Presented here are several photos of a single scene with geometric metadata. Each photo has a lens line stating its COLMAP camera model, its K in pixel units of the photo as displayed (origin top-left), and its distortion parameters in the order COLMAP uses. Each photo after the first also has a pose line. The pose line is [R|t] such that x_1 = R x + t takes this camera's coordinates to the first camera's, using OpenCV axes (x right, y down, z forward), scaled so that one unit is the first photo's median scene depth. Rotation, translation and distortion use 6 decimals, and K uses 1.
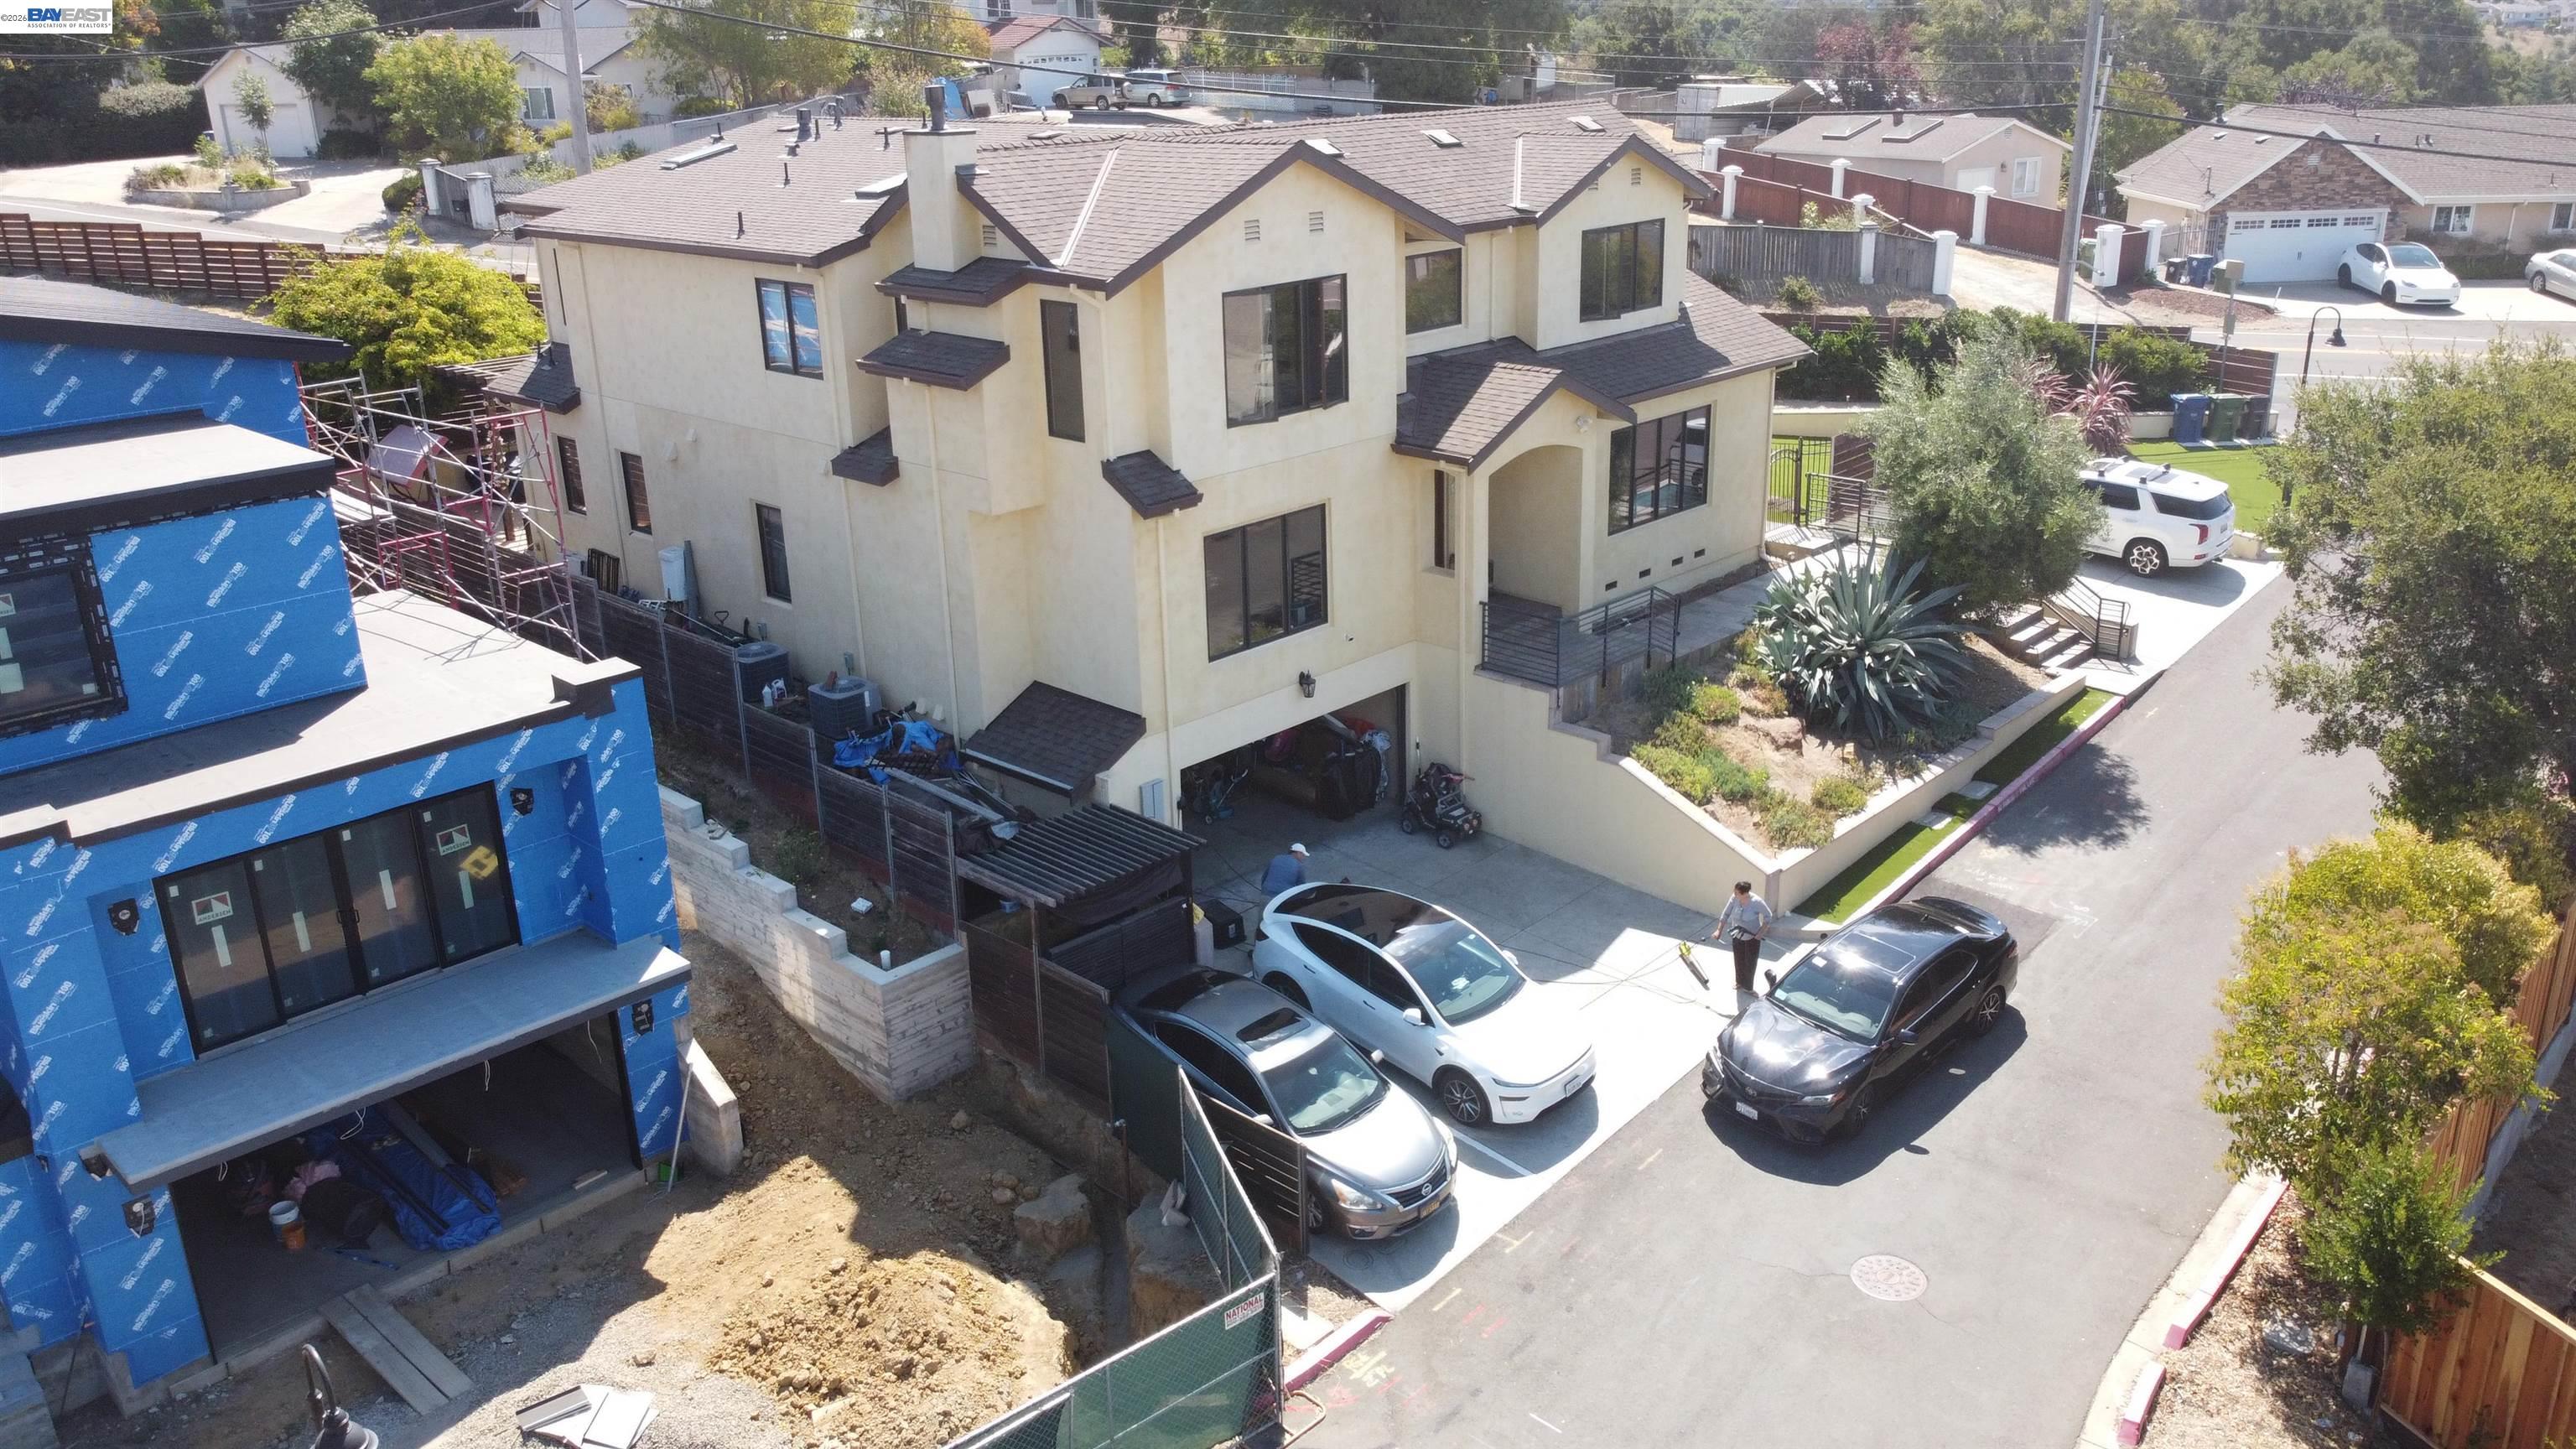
lens RADIAL K [[1949.4, 0, 1283.6], [0, 1949.4, 714.0], [0, 0, 1]] dist [0.008167, -0.012043]
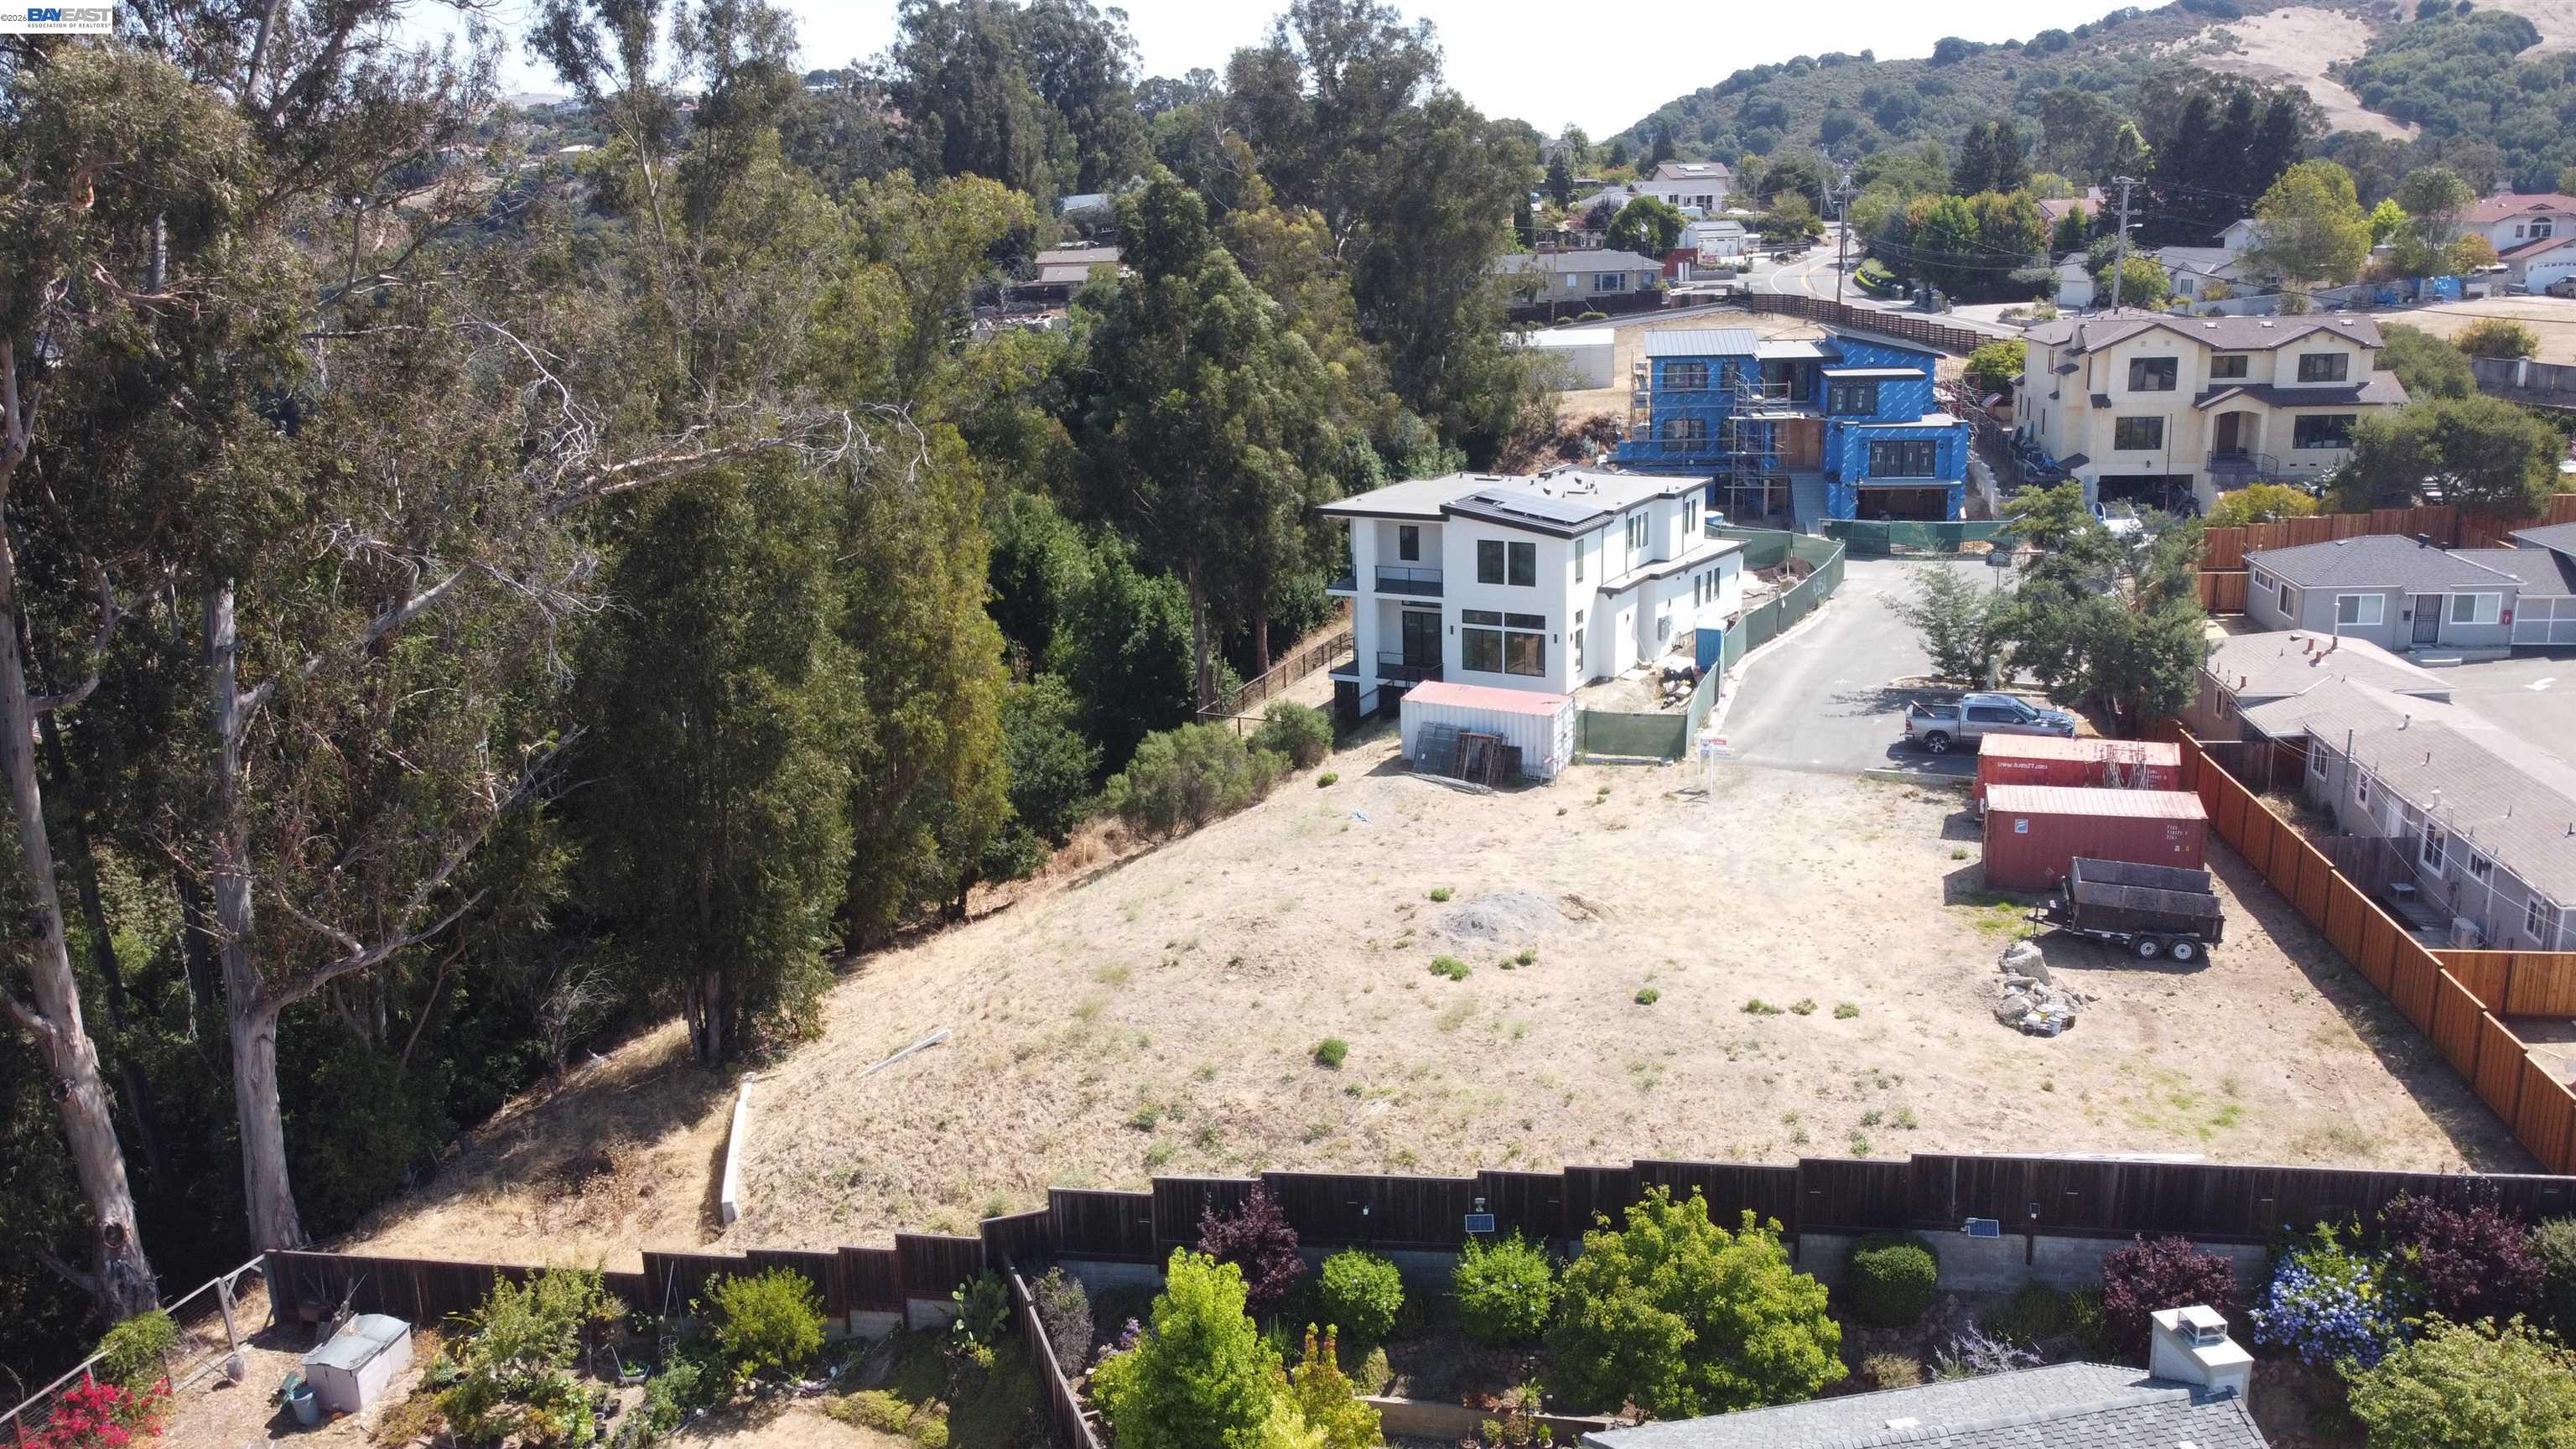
lens RADIAL K [[1949.4, 0, 1298.2], [0, 1949.4, 712.0], [0, 0, 1]] dist [0.008167, -0.012043]
pose [[0.586027, 0.209780, -0.782665, 2.334307], [-0.257977, 0.963948, 0.065207, 0.694652], [0.768128, 0.163696, 0.619018, -2.797602]]
